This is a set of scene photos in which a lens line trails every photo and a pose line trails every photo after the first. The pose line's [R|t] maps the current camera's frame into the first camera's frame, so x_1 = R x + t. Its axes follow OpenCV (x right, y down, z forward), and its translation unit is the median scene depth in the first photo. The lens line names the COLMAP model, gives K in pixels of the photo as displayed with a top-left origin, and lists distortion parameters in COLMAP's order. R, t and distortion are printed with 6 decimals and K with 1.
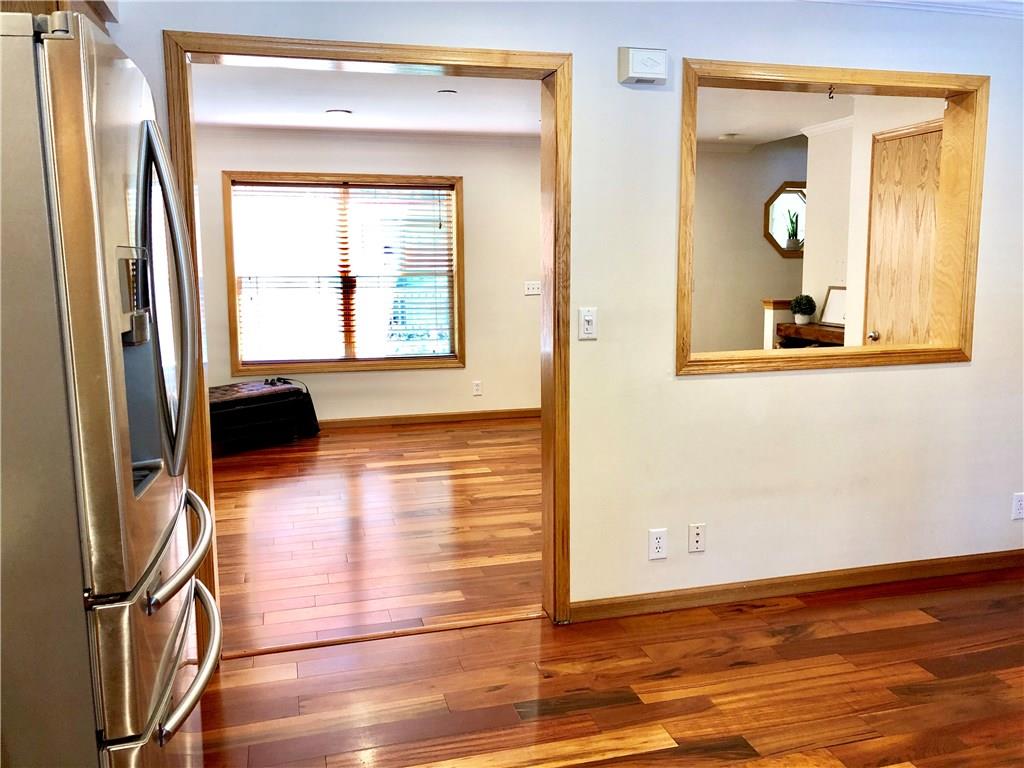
lens RADIAL K [[835.3, 0, 511.0], [0, 835.3, 385.8], [0, 0, 1]] dist [-0.000100, -0.001584]
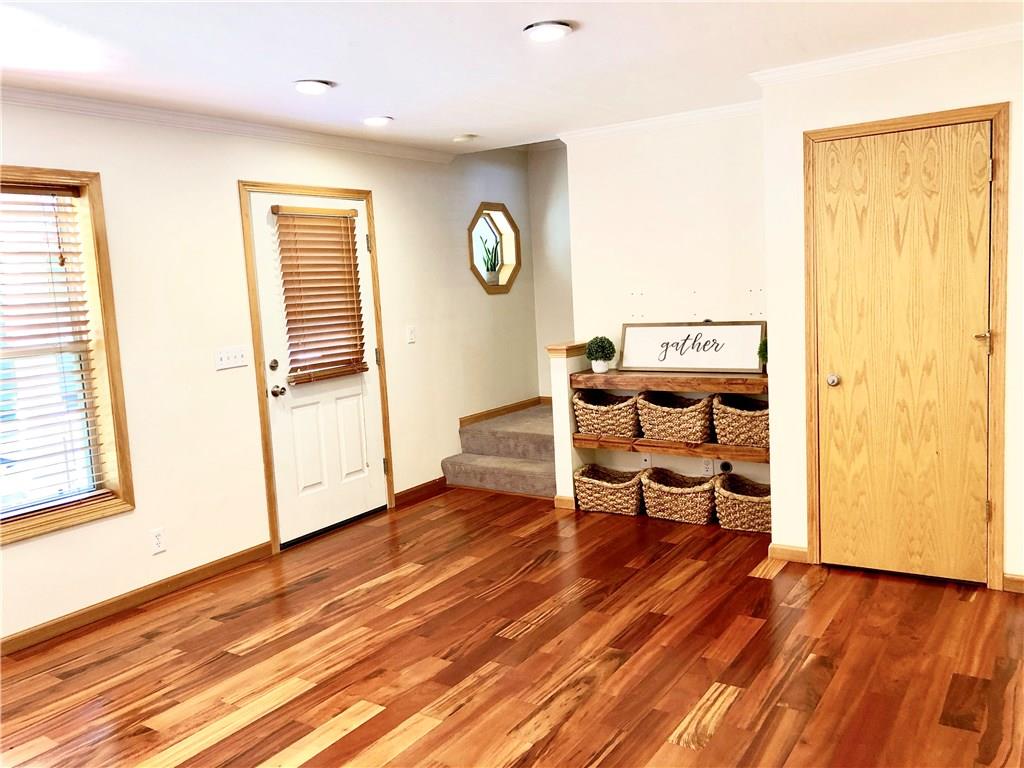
lens RADIAL K [[835.3, 0, 514.3], [0, 835.3, 378.3], [0, 0, 1]] dist [-0.000100, -0.001584]
pose [[0.753052, -0.108404, 0.648970, -0.234526], [0.144842, 0.989451, -0.002794, -0.076180], [-0.641821, 0.096102, 0.760809, 0.428571]]
